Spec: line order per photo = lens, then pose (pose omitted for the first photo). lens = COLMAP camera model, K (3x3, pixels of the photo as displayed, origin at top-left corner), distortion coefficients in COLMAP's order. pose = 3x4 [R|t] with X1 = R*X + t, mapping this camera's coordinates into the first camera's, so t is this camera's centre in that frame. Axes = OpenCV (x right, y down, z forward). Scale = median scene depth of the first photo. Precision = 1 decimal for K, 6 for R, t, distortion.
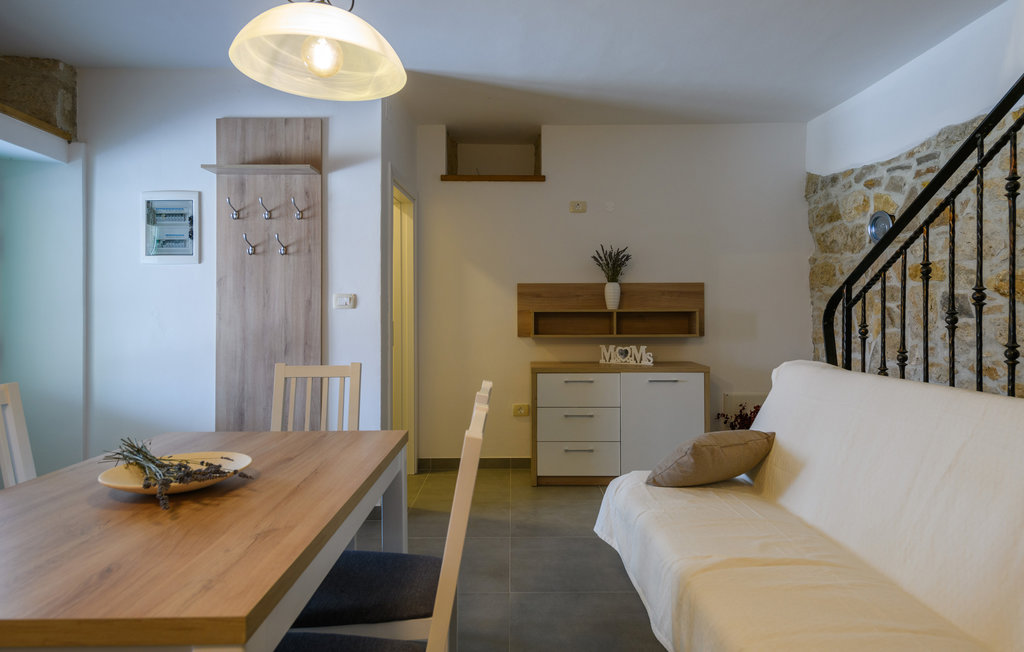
lens RADIAL K [[589.8, 0, 516.8], [0, 589.8, 320.9], [0, 0, 1]] dist [0.021357, -0.005695]
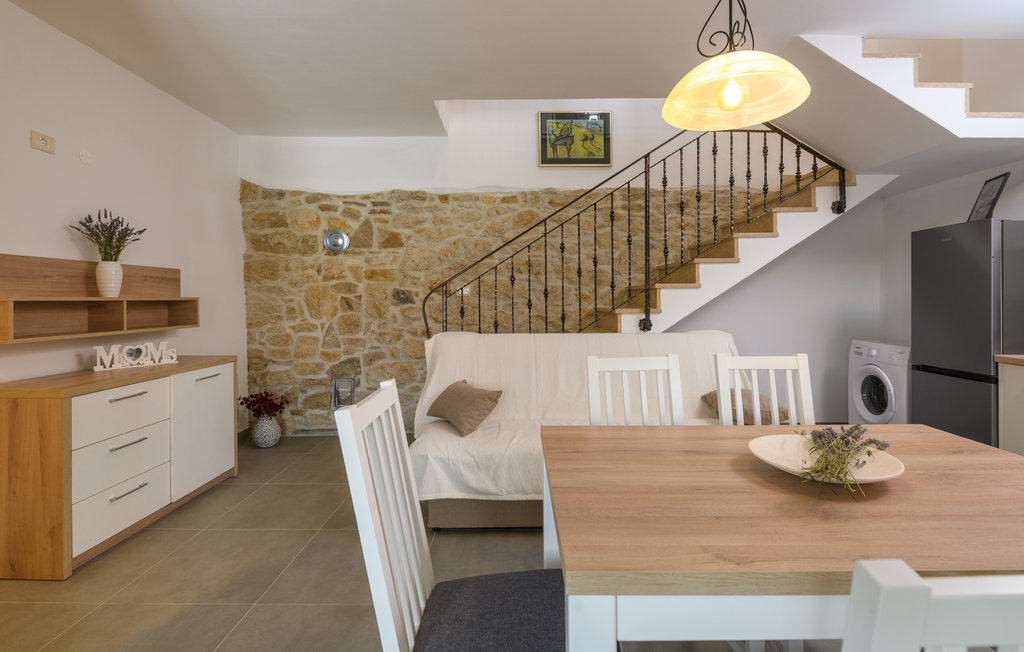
lens RADIAL K [[477.1, 0, 514.8], [0, 477.1, 302.7], [0, 0, 1]] dist [0.004314, -0.000618]
pose [[0.012859, -0.004539, 0.999907, -0.501458], [0.016157, 0.999860, 0.004331, -0.007941], [-0.999787, 0.016099, 0.012931, 0.545797]]
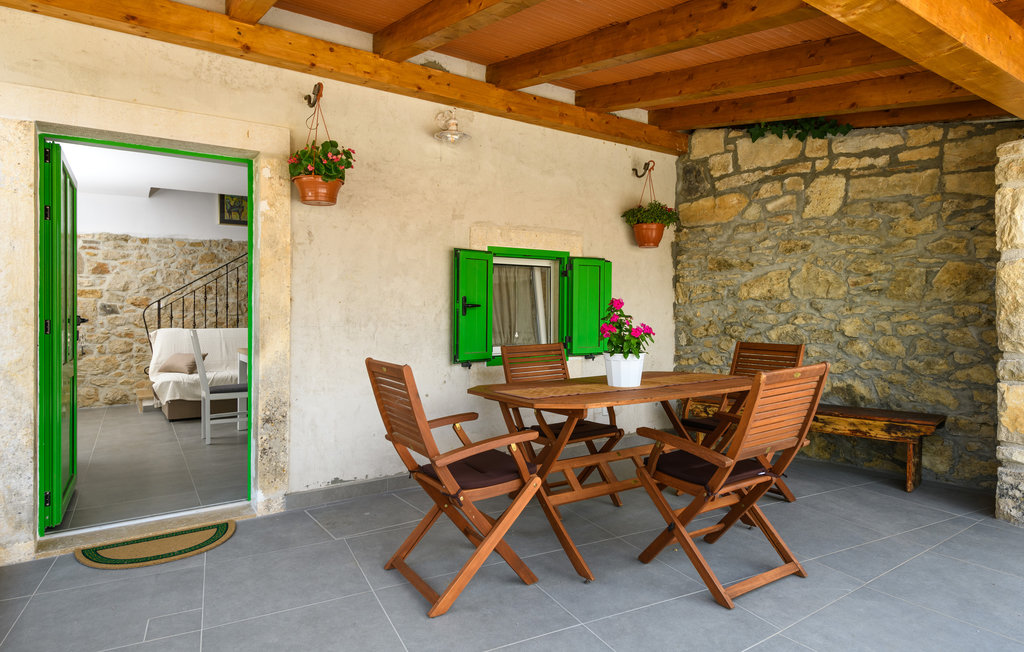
lens RADIAL K [[589.8, 0, 523.9], [0, 589.8, 314.8], [0, 0, 1]] dist [0.021357, -0.005695]
pose [[-0.567949, 0.006907, 0.823035, -1.743287], [0.023660, 0.999689, 0.007938, 0.013313], [-0.822724, 0.023981, -0.567935, 0.812074]]
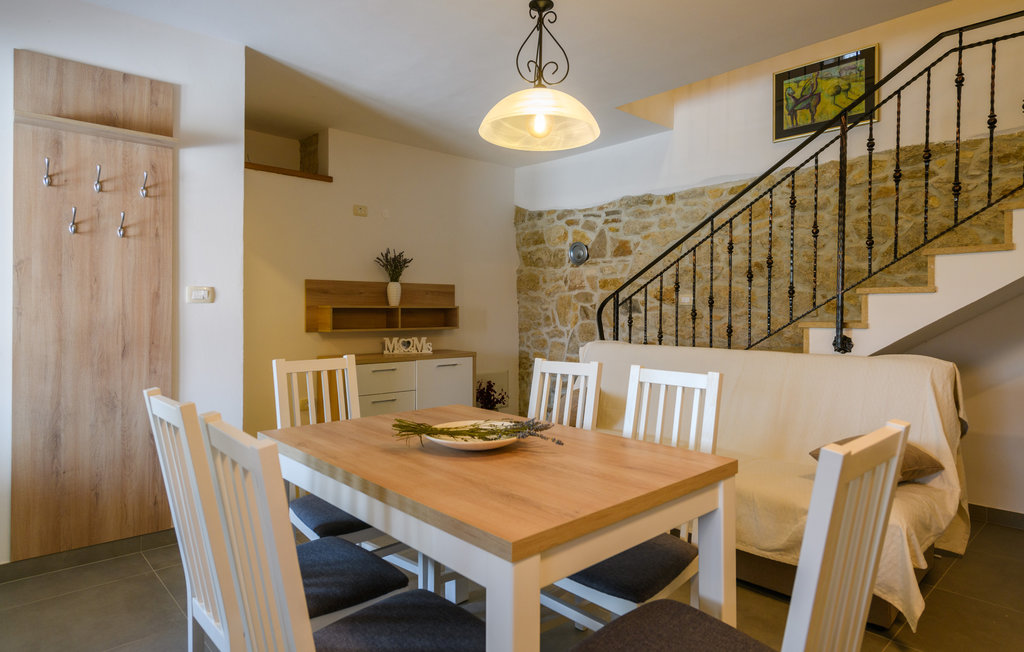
lens RADIAL K [[589.8, 0, 517.0], [0, 589.8, 321.3], [0, 0, 1]] dist [0.021357, -0.005695]
pose [[0.738464, -0.008837, 0.674235, -0.486855], [0.003862, 0.999953, 0.008876, 0.001038], [-0.674282, -0.003950, 0.738463, 0.007388]]
